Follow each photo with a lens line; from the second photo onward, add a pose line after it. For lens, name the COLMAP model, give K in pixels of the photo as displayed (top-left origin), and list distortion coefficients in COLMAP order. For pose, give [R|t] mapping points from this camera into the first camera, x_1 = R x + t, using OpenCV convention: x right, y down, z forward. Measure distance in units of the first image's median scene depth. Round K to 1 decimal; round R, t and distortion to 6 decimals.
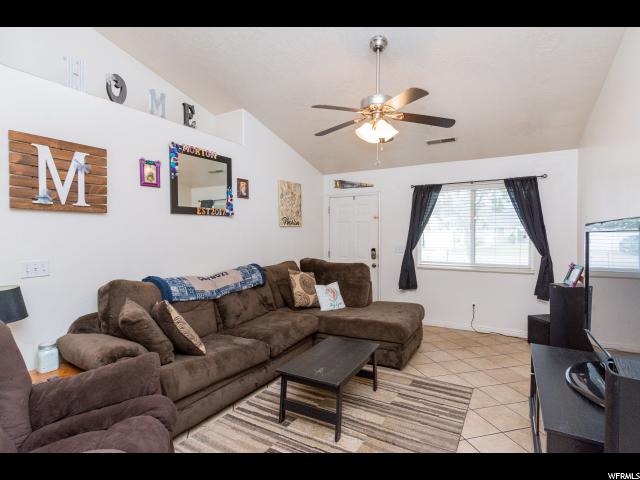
lens RADIAL K [[326.8, 0, 320.0], [0, 326.8, 240.0], [0, 0, 1]] dist [-0.001932, -0.001427]
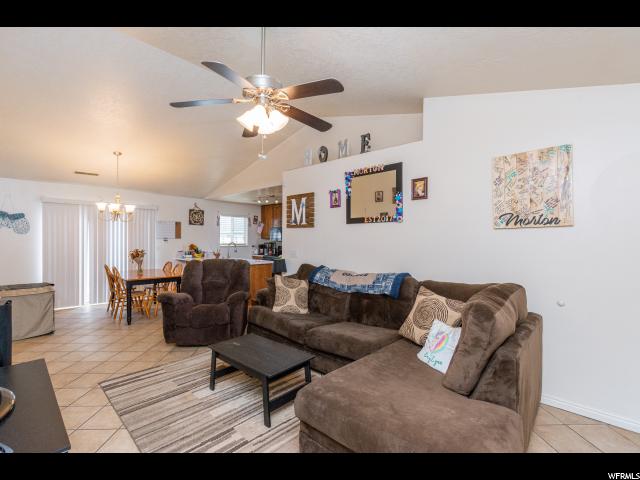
lens RADIAL K [[301.3, 0, 320.0], [0, 301.3, 240.0], [0, 0, 1]] dist [-0.010483, -0.000192]
pose [[-0.229698, 0.007206, -0.973235, 0.735873], [-0.022445, 0.999667, 0.012699, -0.024840], [0.973003, 0.024761, -0.229460, 1.078906]]
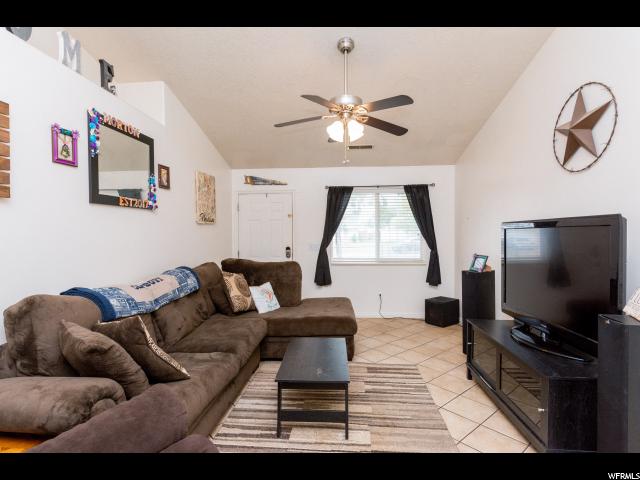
lens RADIAL K [[326.8, 0, 320.0], [0, 326.8, 240.0], [0, 0, 1]] dist [-0.001932, -0.001427]
pose [[0.902023, -0.009442, 0.431585, -0.277472], [0.010262, 0.999947, 0.000428, 0.007936], [-0.431567, 0.004042, 0.902072, 0.087645]]
